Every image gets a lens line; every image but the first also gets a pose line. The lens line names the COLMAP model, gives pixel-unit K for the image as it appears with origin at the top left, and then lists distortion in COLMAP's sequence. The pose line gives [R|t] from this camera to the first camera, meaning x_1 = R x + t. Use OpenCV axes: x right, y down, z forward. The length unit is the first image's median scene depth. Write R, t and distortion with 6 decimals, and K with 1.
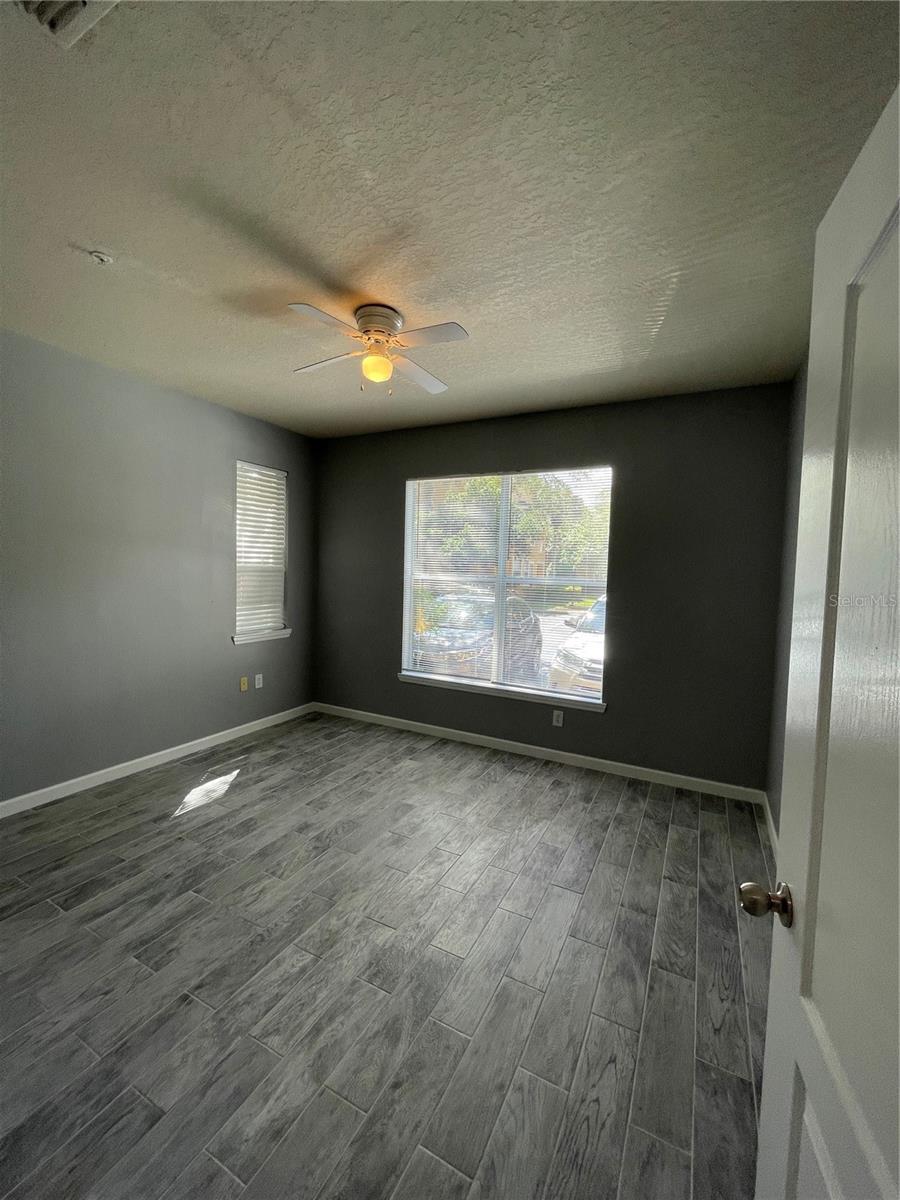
lens RADIAL K [[488.1, 0, 450.2], [0, 488.1, 599.3], [0, 0, 1]] dist [-0.003019, -0.000551]
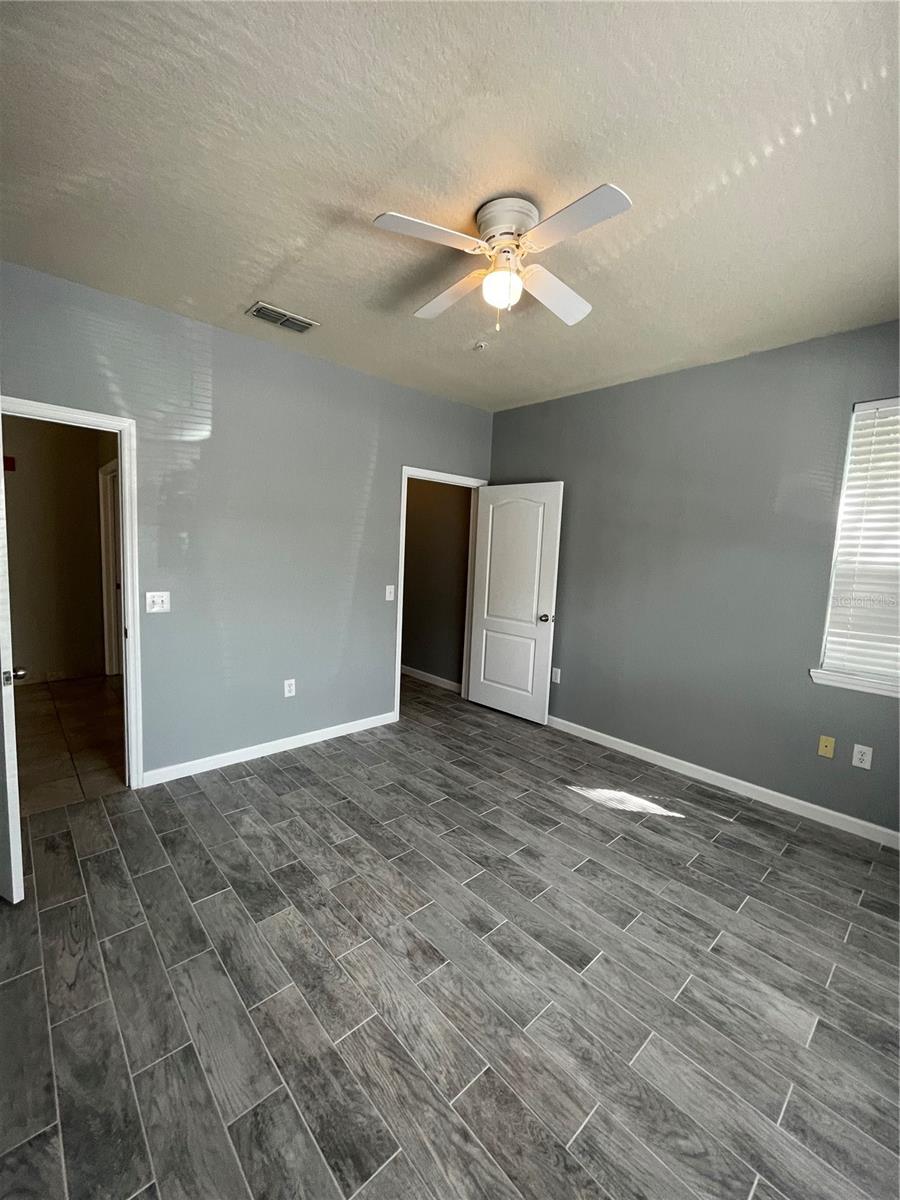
lens RADIAL K [[487.9, 0, 449.2], [0, 487.9, 598.8], [0, 0, 1]] dist [-0.000929, -0.000046]
pose [[-0.340387, 0.058744, -0.938448, 0.555154], [-0.102694, 0.989754, 0.099204, -0.057766], [0.934661, 0.130141, -0.330867, 1.109631]]
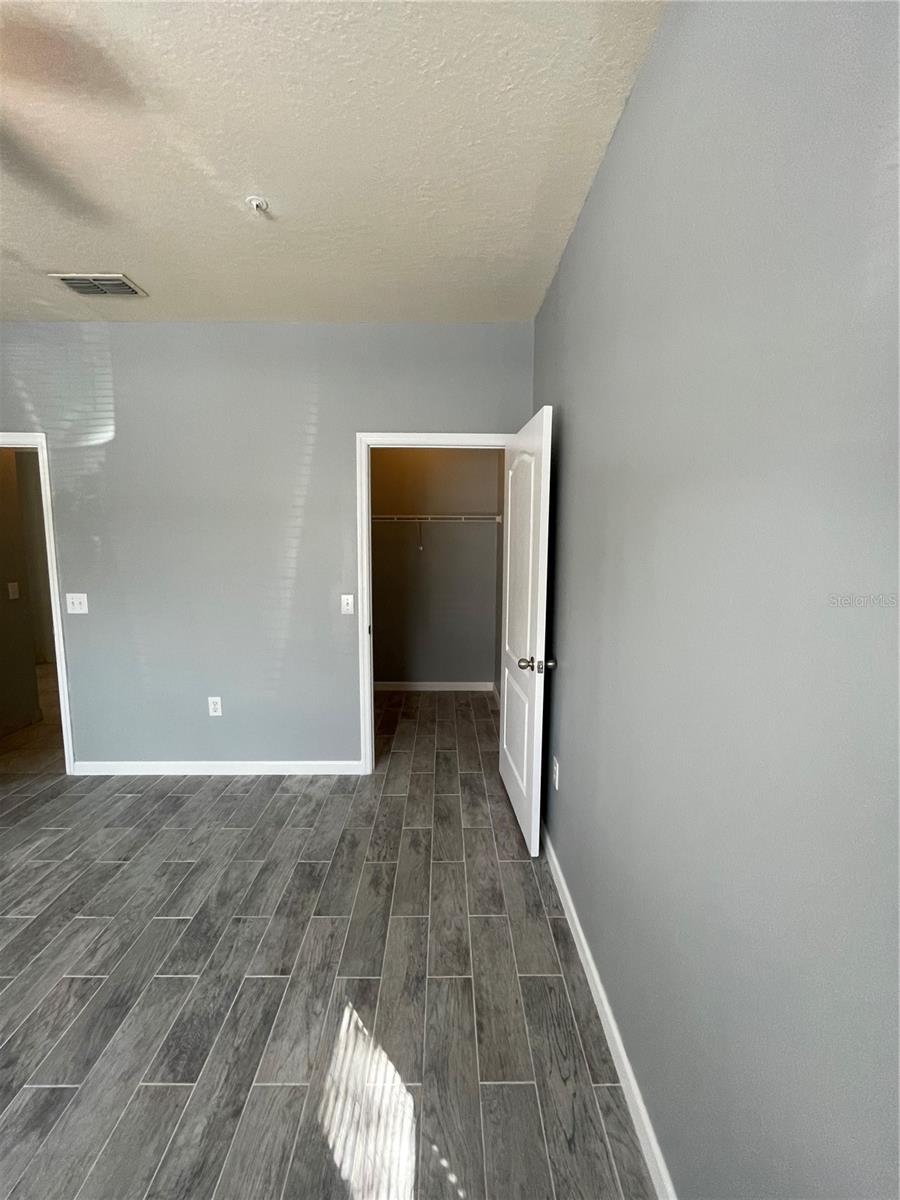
lens RADIAL K [[488.1, 0, 450.2], [0, 488.1, 599.3], [0, 0, 1]] dist [-0.003019, -0.000551]
pose [[-0.881995, 0.025535, -0.470566, -0.440482], [-0.053505, 0.986648, 0.153825, -0.105853], [0.468211, 0.160851, -0.868853, 1.526491]]
